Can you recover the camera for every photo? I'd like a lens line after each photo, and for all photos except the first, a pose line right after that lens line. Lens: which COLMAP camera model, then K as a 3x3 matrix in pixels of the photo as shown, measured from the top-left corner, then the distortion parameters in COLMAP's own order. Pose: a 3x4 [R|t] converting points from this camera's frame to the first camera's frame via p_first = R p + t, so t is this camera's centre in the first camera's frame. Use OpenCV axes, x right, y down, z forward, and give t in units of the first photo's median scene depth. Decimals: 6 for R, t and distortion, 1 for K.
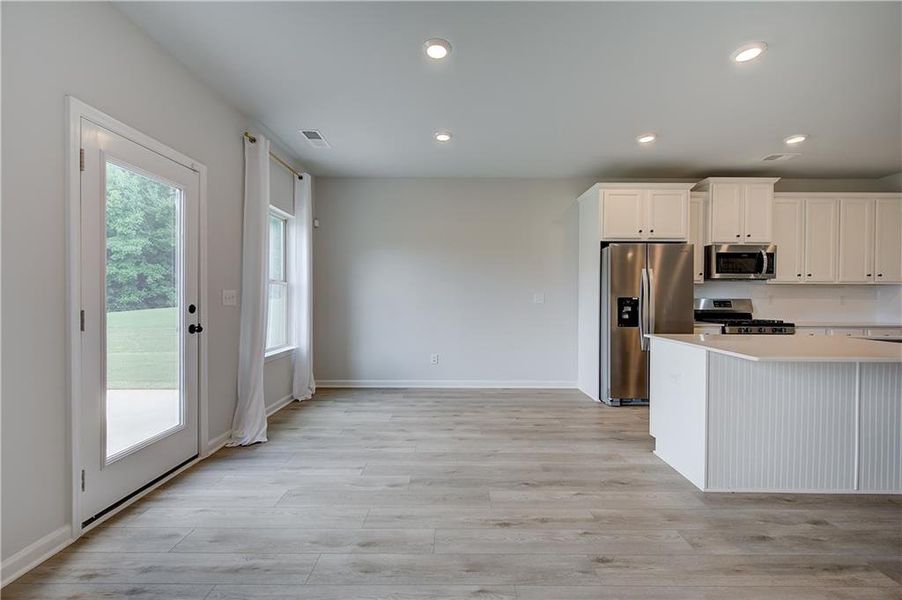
lens RADIAL K [[360.7, 0, 445.0], [0, 360.7, 299.3], [0, 0, 1]] dist [-0.001894, -0.000237]
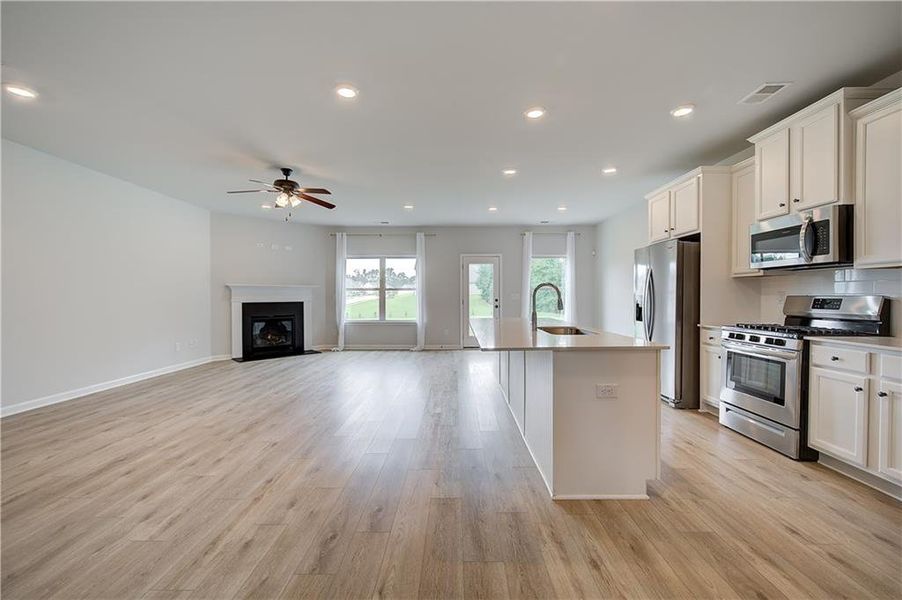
lens RADIAL K [[360.7, 0, 445.0], [0, 360.7, 299.3], [0, 0, 1]] dist [-0.001894, -0.000237]
pose [[0.005535, 0.004837, -0.999973, 2.471738], [-0.000176, 0.999988, 0.004837, 0.002685], [0.999985, 0.000150, 0.005536, 0.518084]]
